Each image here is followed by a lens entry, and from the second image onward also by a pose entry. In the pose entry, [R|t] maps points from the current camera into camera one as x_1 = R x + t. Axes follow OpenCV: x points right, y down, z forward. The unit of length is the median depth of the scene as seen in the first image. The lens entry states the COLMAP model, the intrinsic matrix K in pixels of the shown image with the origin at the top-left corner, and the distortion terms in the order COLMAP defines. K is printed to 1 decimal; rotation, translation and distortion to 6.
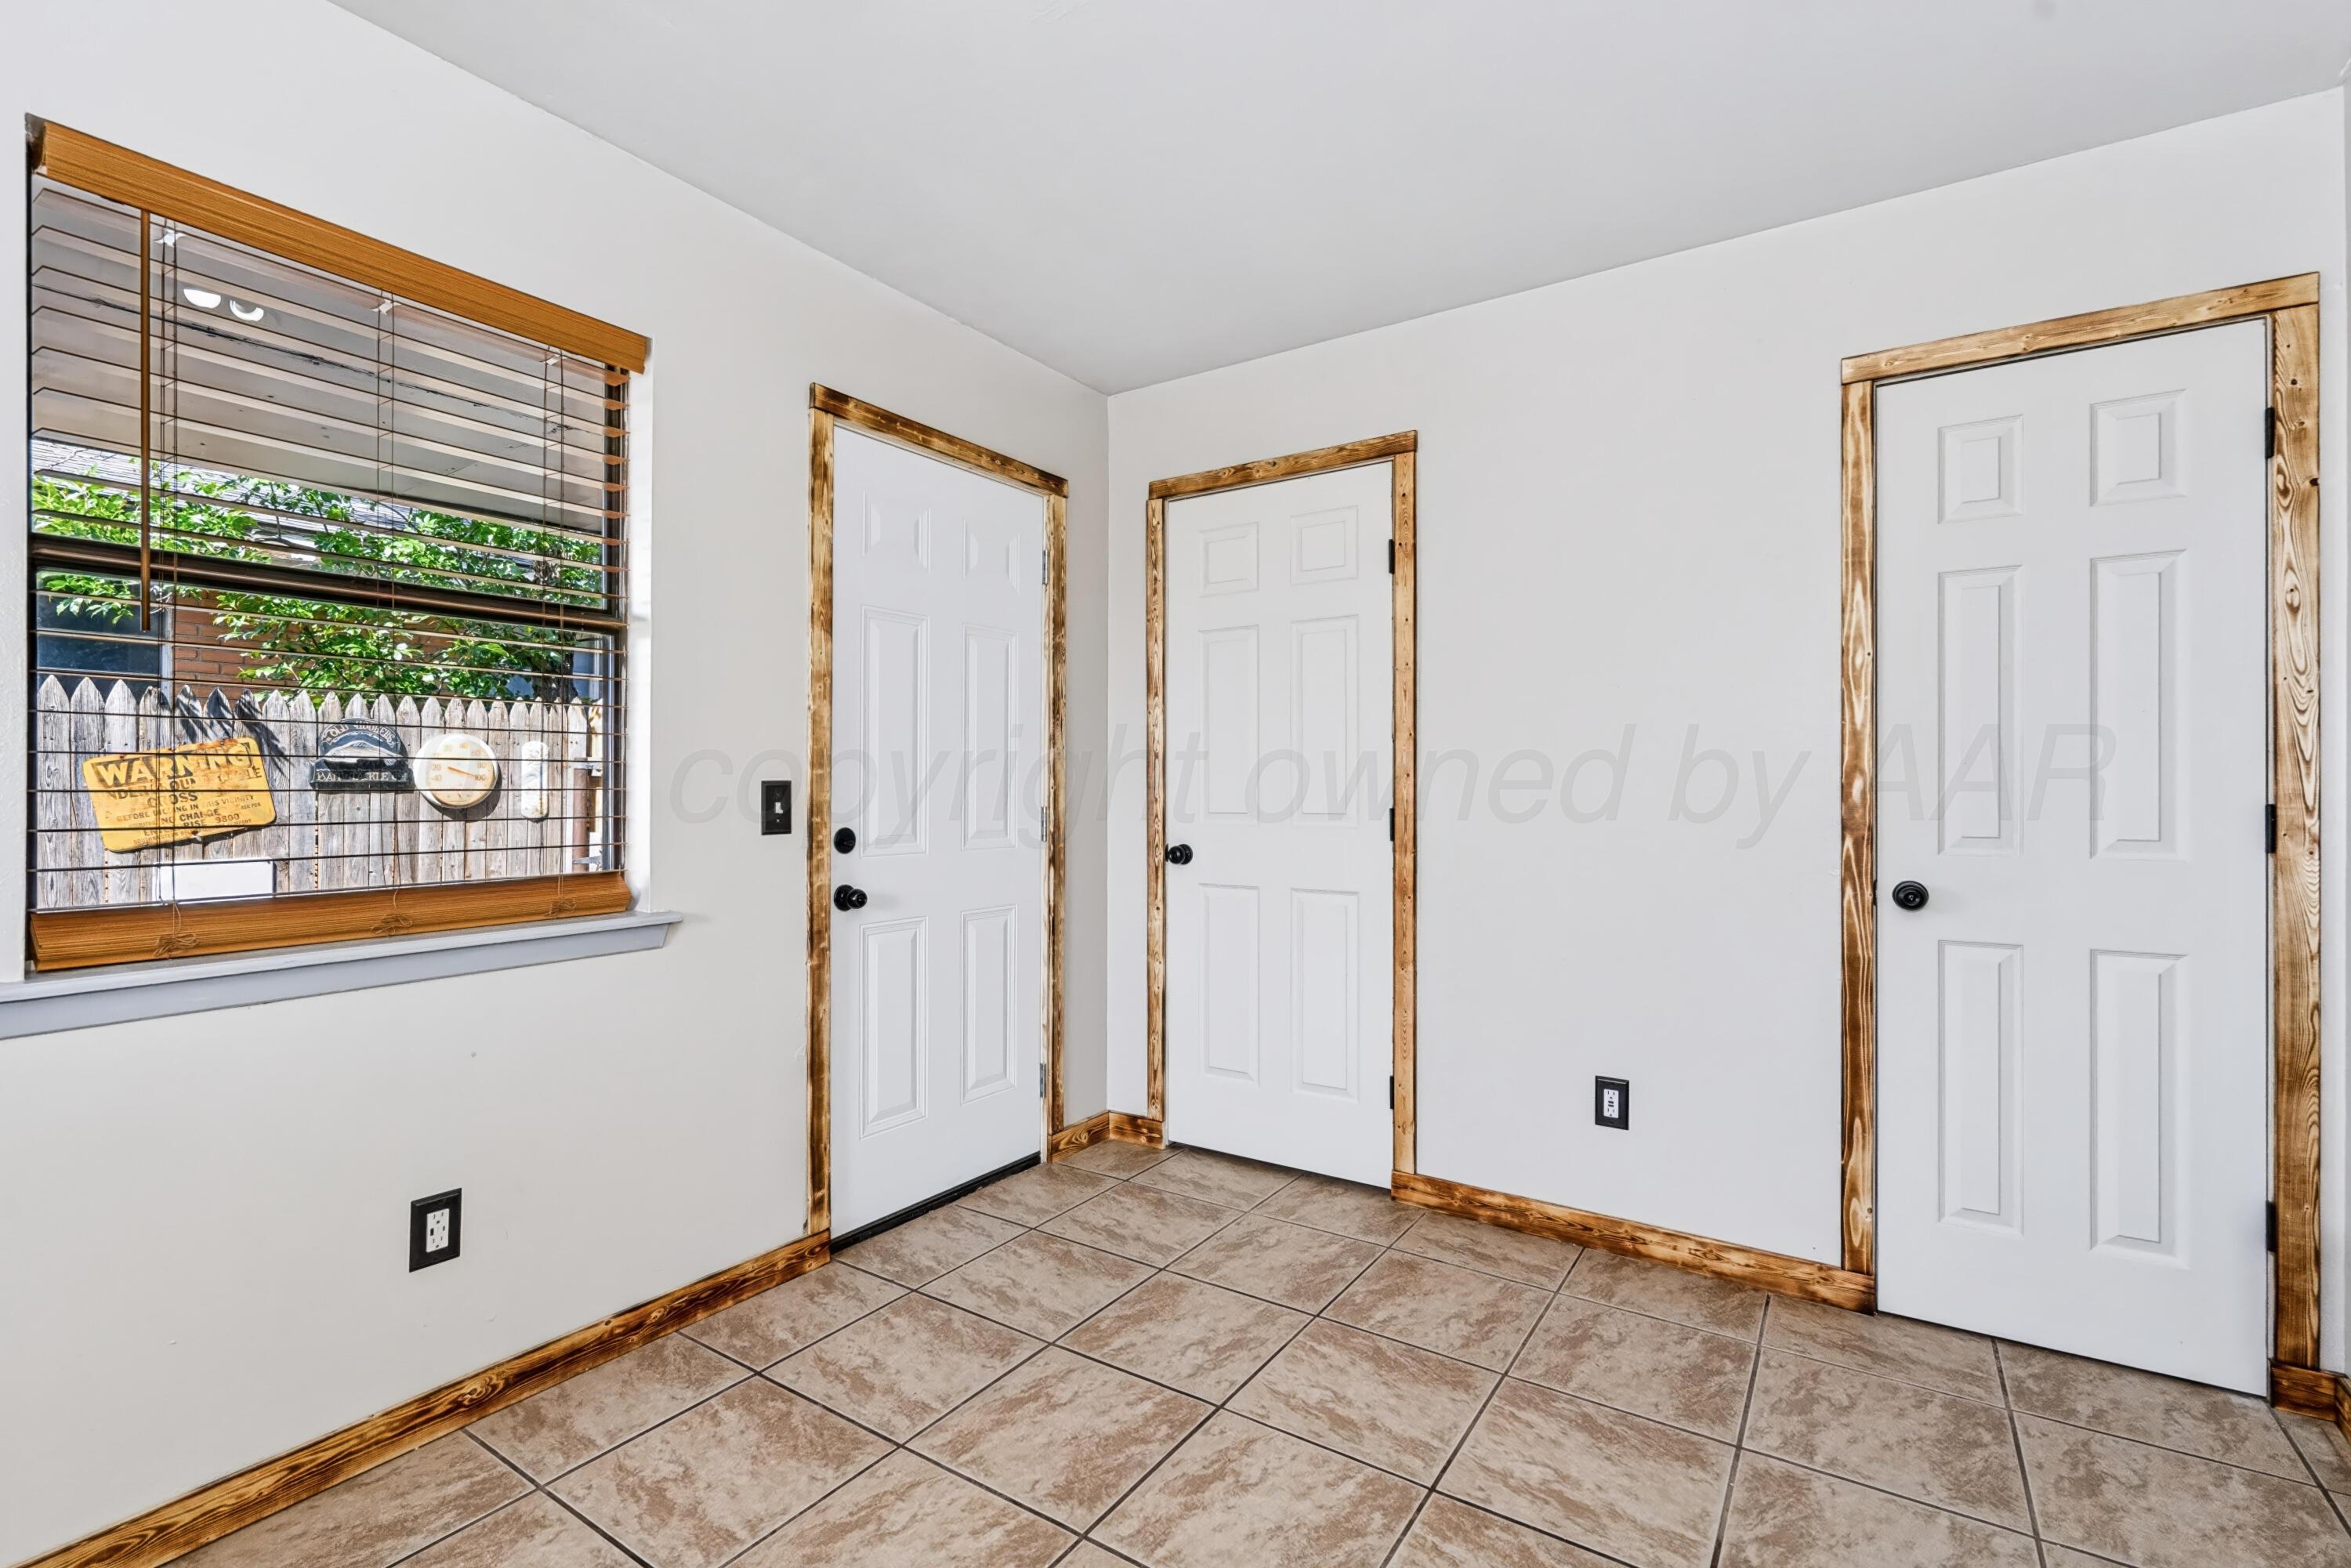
lens RADIAL K [[1071.6, 0, 1185.5], [0, 1071.6, 775.1], [0, 0, 1]] dist [-0.007628, 0.003633]
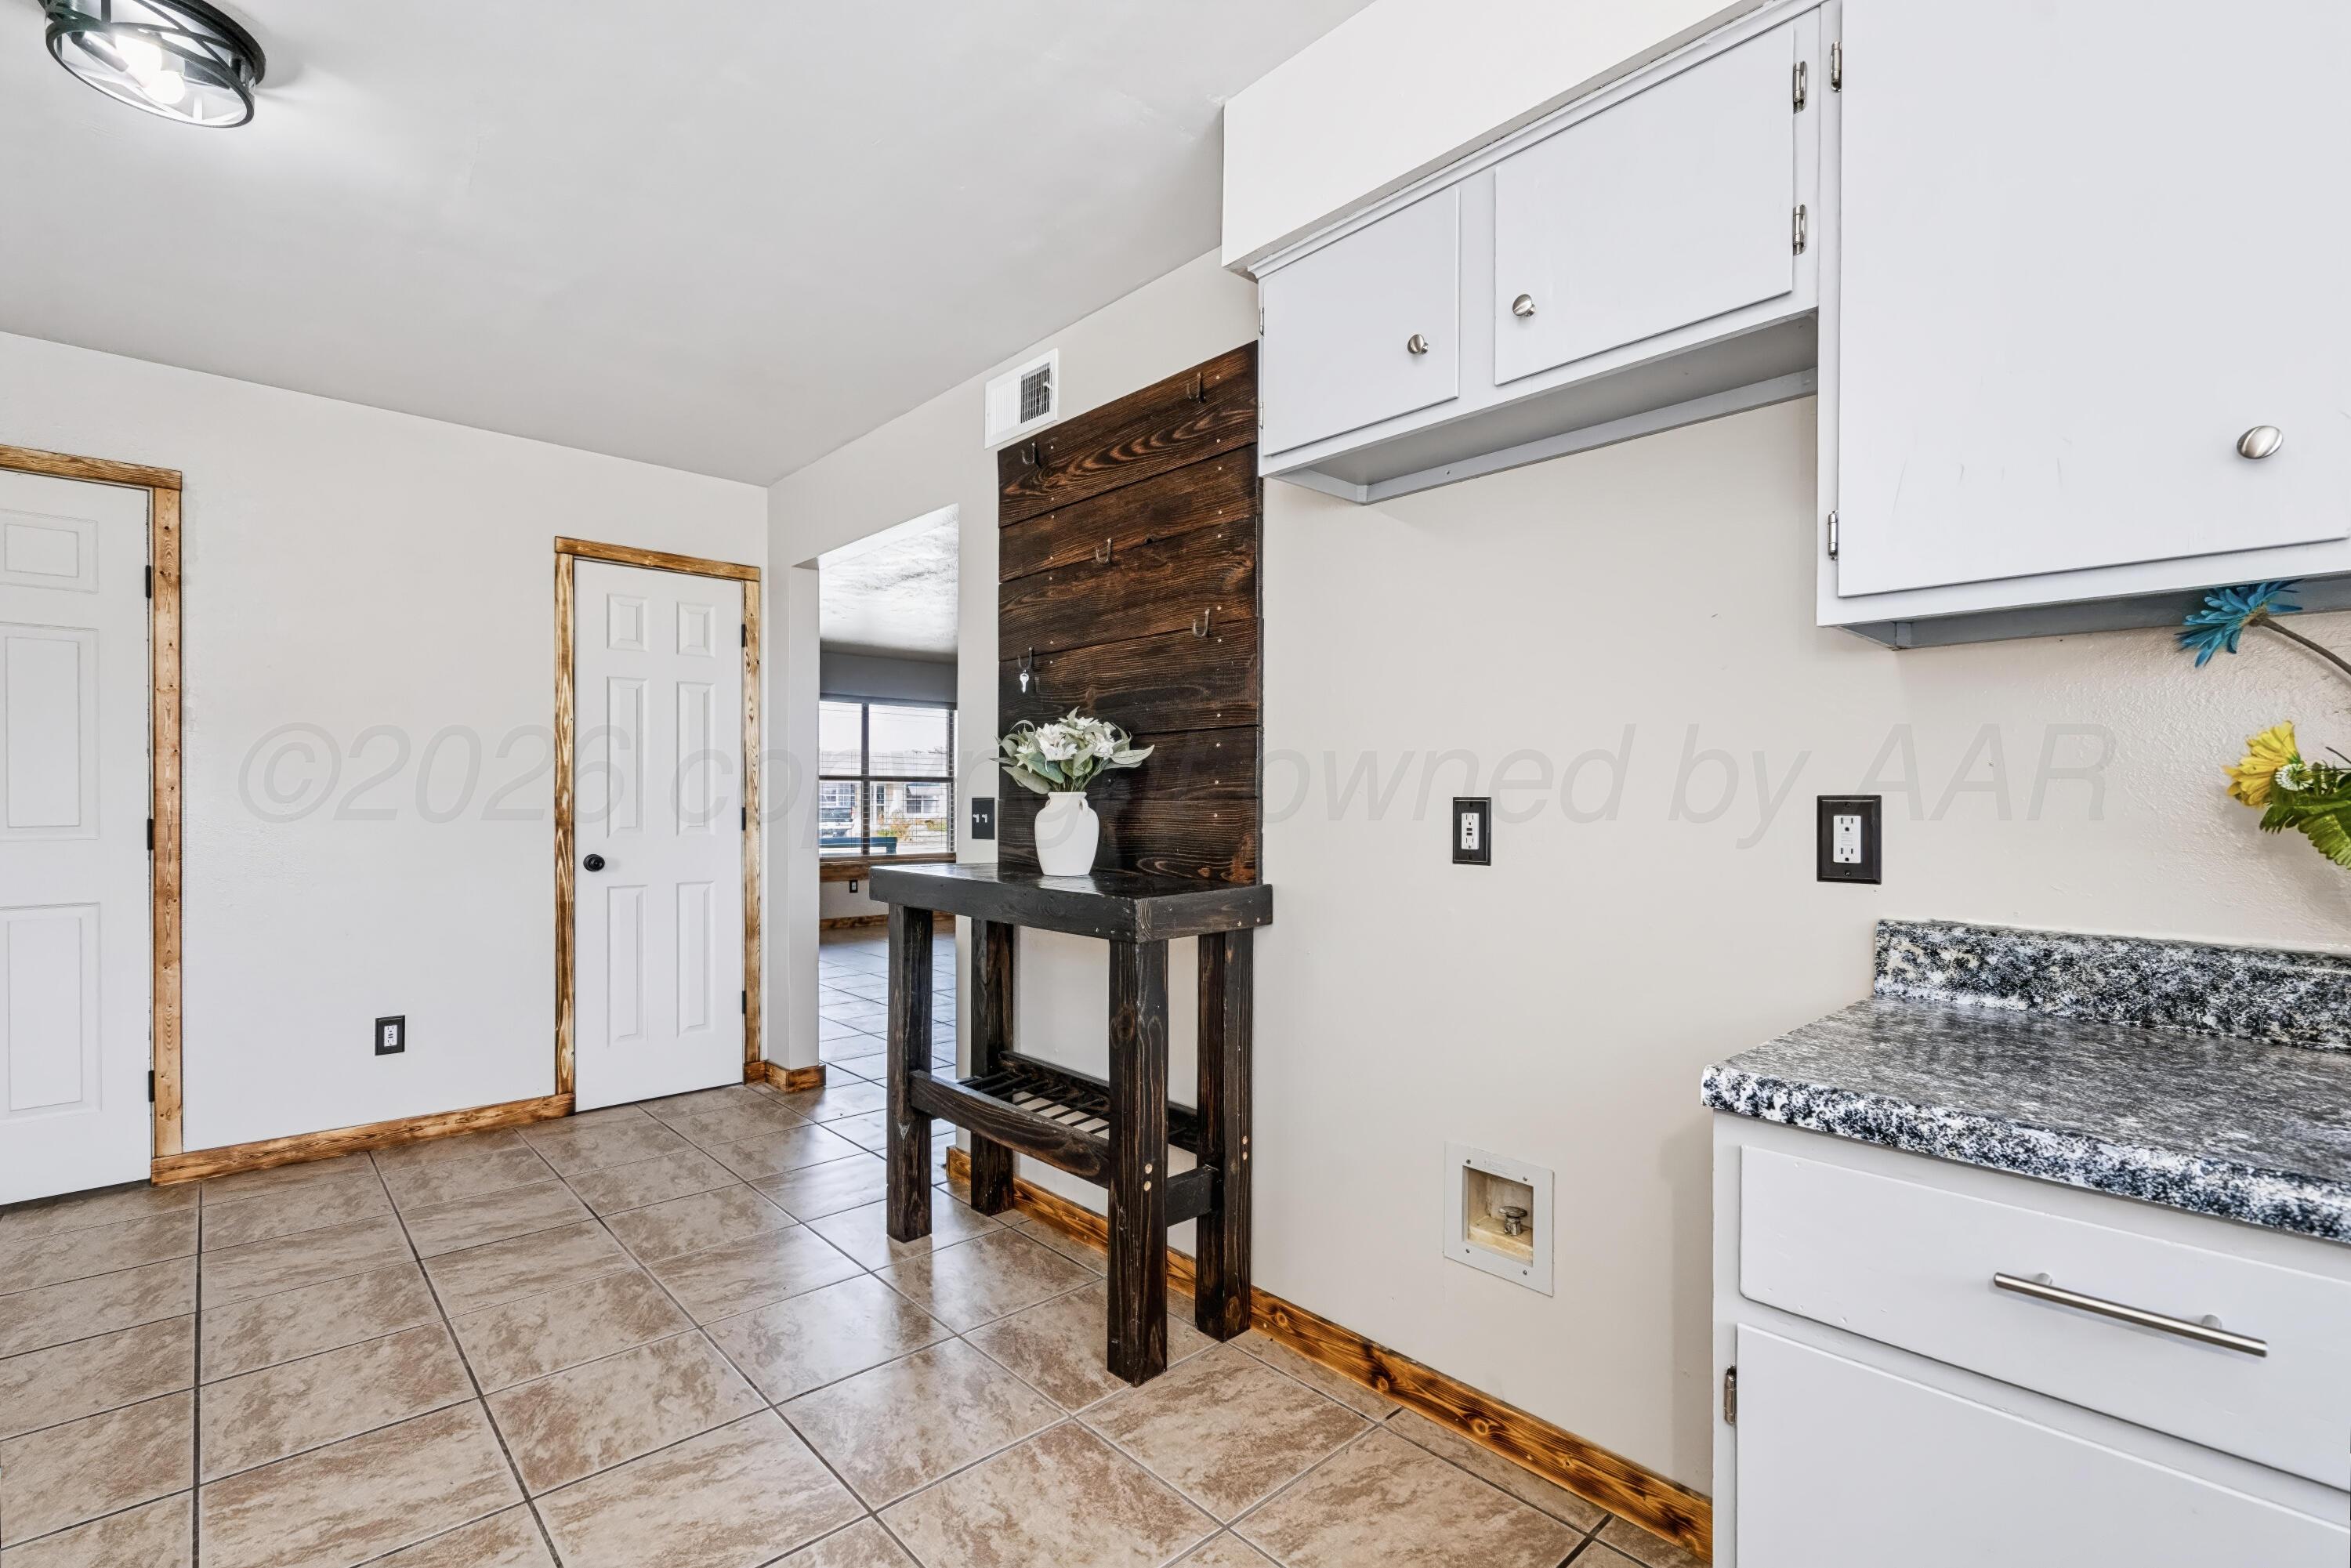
lens RADIAL K [[1071.6, 0, 1118.8], [0, 1071.6, 832.9], [0, 0, 1]] dist [-0.007628, 0.003633]
pose [[0.280569, -0.024985, 0.959509, -0.711269], [-0.005409, 0.999604, 0.027611, 0.012574], [-0.959819, -0.012937, 0.280323, -0.281750]]
